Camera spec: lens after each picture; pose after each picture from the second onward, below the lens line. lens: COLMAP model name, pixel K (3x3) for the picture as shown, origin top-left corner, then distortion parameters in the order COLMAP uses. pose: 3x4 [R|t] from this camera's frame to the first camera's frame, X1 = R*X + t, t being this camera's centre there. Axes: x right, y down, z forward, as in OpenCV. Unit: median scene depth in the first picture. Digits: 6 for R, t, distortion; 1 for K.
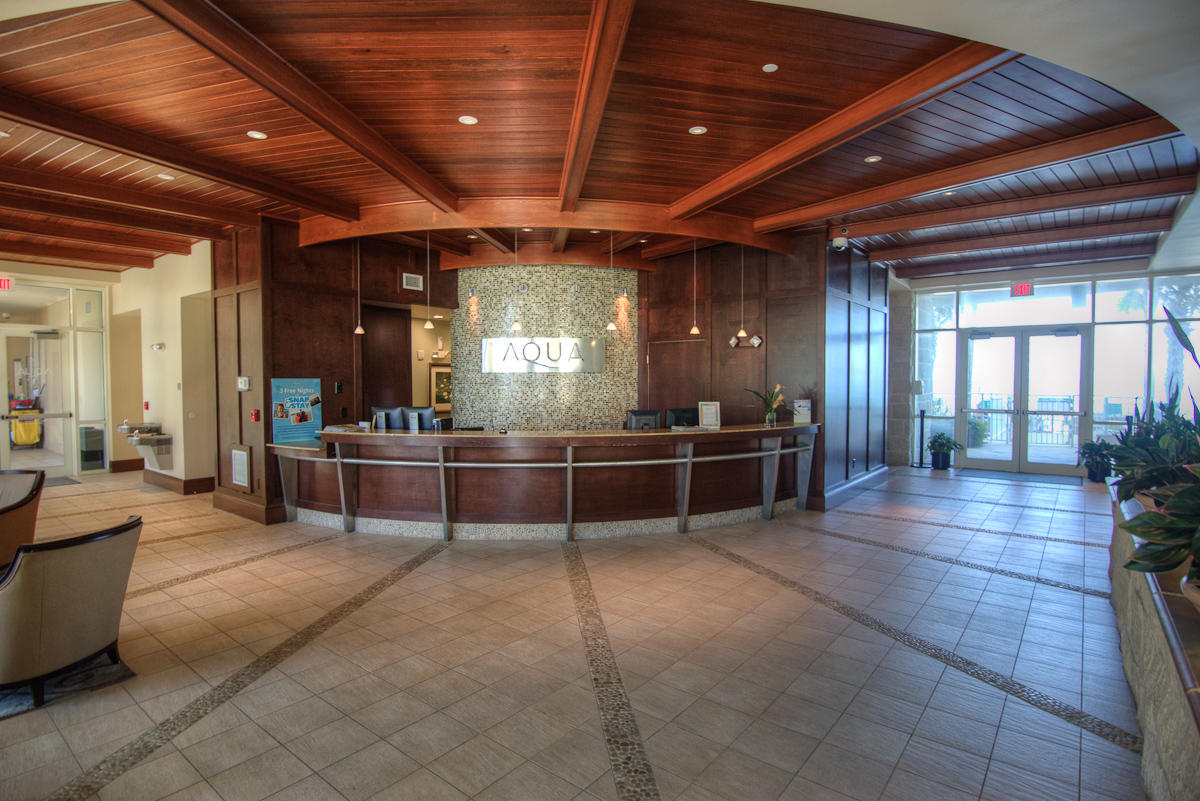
lens RADIAL K [[585.1, 0, 600.0], [0, 585.1, 400.5], [0, 0, 1]] dist [-0.020438, -0.000220]
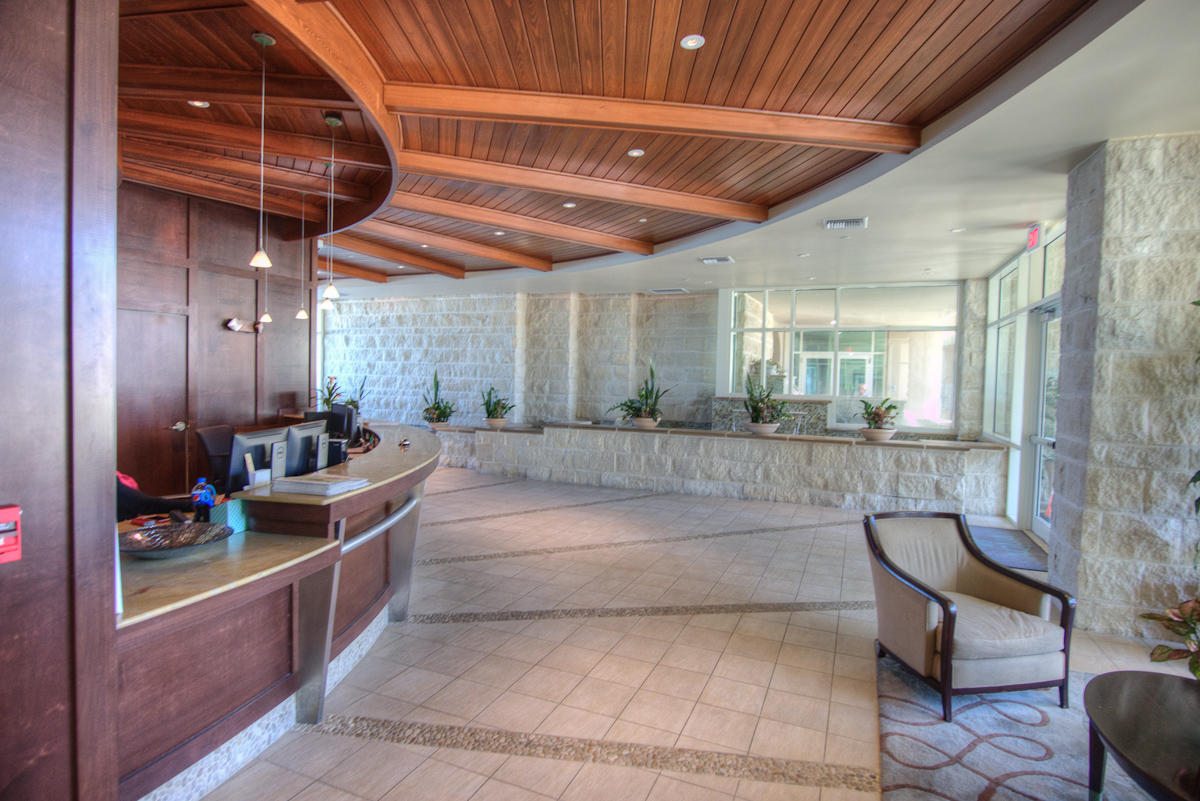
lens RADIAL K [[585.1, 0, 600.0], [0, 585.1, 400.5], [0, 0, 1]] dist [-0.020438, -0.000220]
pose [[-0.231916, -0.039711, 0.971925, -1.261163], [0.006351, 0.999083, 0.042336, -0.035625], [-0.972715, 0.015992, -0.231451, 1.267302]]
